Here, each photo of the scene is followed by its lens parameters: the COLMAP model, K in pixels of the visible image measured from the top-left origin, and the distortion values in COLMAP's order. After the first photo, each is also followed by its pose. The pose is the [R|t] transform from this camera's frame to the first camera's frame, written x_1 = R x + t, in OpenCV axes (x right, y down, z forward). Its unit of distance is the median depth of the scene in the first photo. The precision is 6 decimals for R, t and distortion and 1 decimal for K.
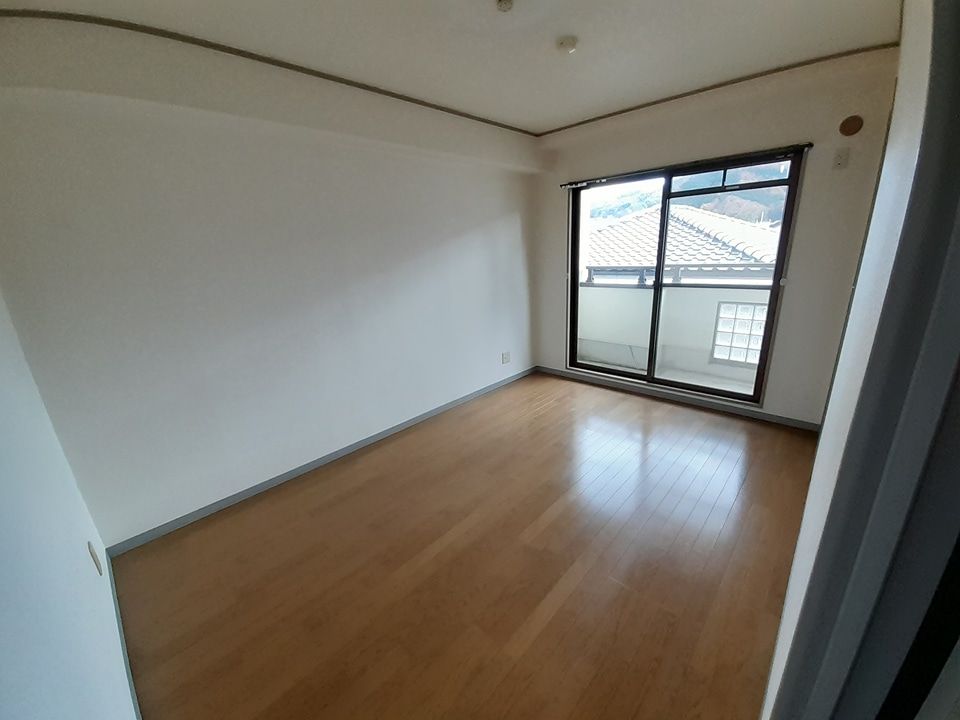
lens RADIAL K [[382.2, 0, 487.6], [0, 382.2, 364.9], [0, 0, 1]] dist [0.015501, -0.016736]
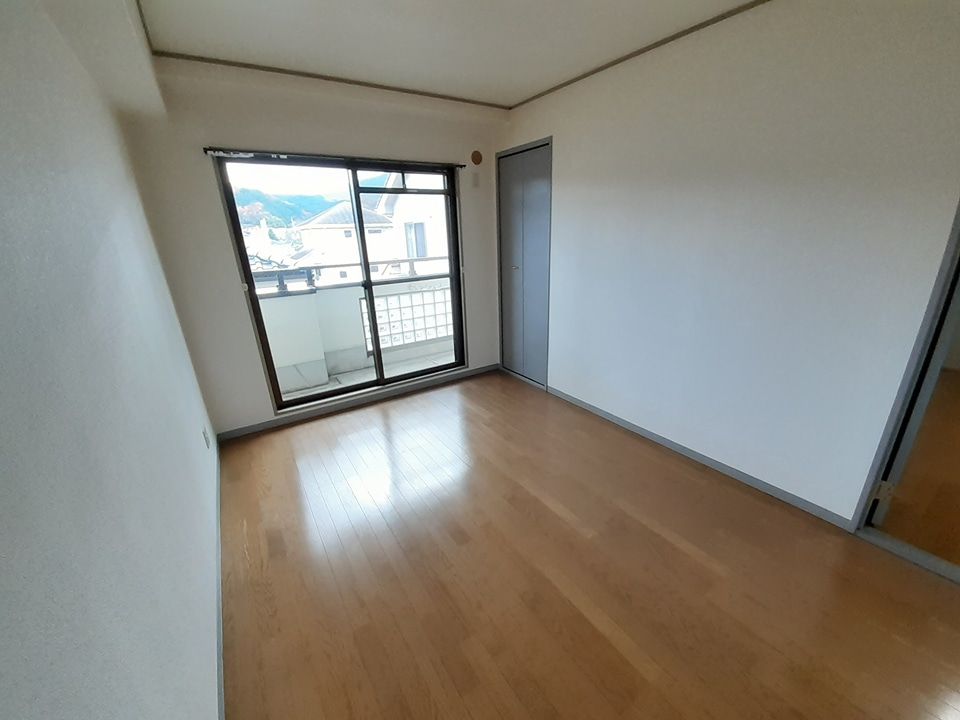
lens RADIAL K [[382.2, 0, 487.6], [0, 382.2, 364.9], [0, 0, 1]] dist [0.015501, -0.016736]
pose [[0.227176, -0.283720, 0.931608, -0.414610], [0.308390, 0.928347, 0.207525, -0.124839], [-0.923735, 0.240154, 0.298395, 0.476307]]
